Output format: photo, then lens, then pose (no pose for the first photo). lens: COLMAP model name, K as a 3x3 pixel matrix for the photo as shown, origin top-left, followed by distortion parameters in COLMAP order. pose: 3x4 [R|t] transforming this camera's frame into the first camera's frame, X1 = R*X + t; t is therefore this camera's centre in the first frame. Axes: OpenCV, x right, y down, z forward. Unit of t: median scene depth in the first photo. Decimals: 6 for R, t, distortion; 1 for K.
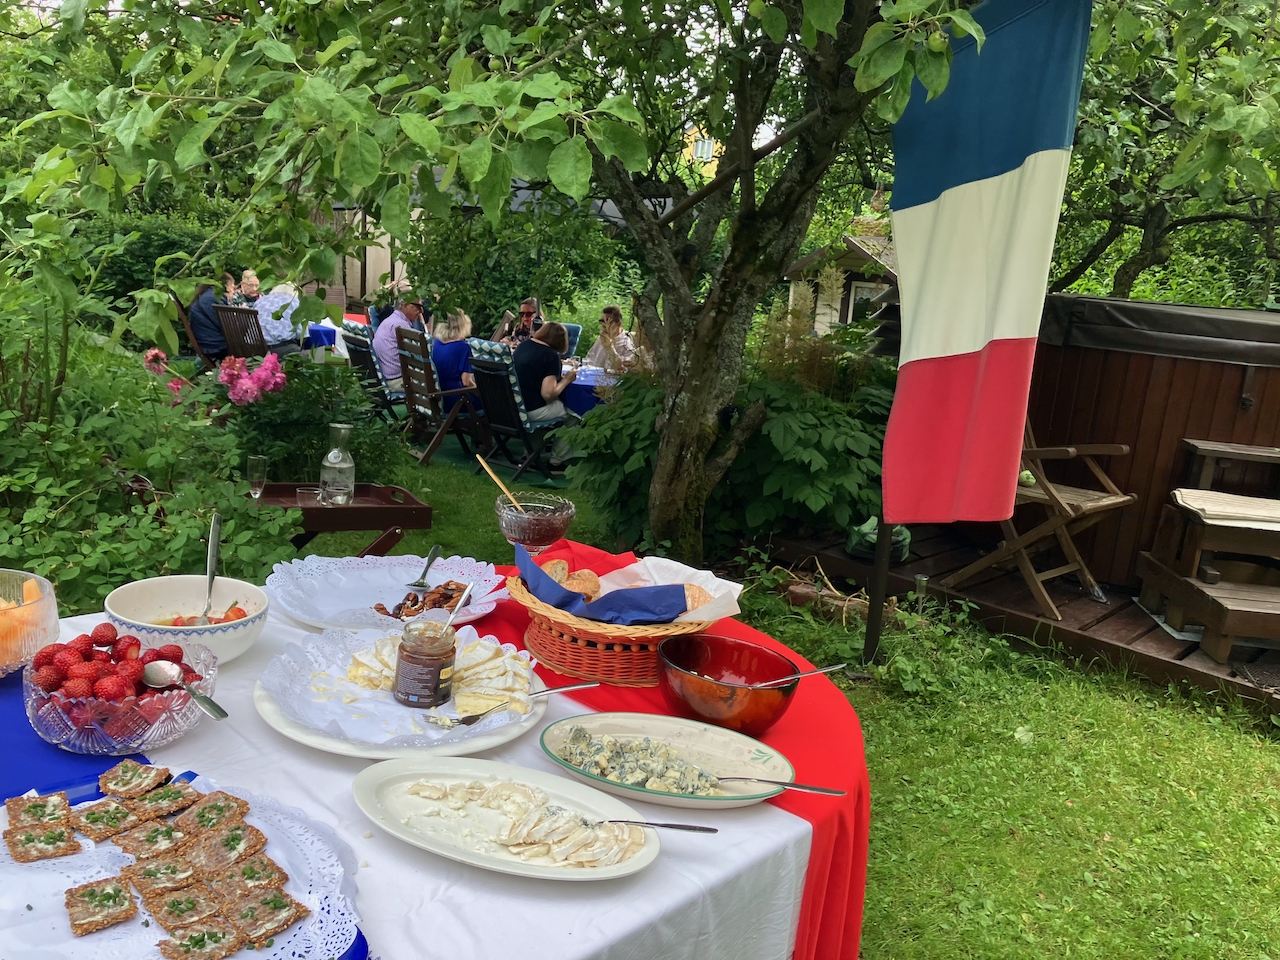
lens RADIAL K [[1050.9, 0, 640.0], [0, 1050.9, 480.0], [0, 0, 1]] dist [0.008894, -0.003525]
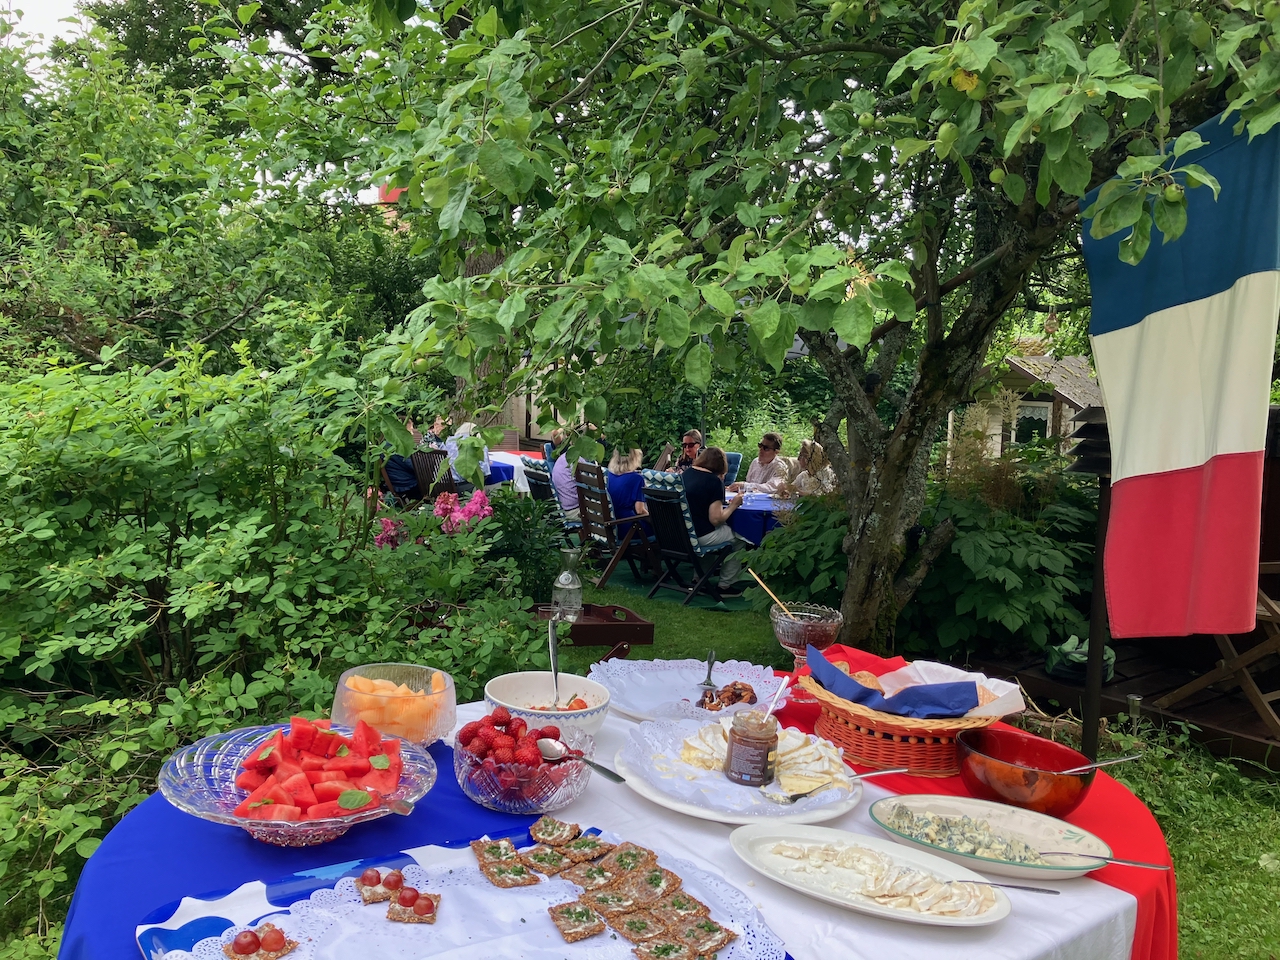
lens RADIAL K [[1017.4, 0, 640.0], [0, 1017.4, 480.0], [0, 0, 1]] dist [0.051665, -0.065648]
pose [[0.986800, -0.029275, -0.159275, -0.101620], [0.009892, 0.992584, -0.121154, 0.012608], [0.161641, 0.117979, 0.979772, -0.115232]]
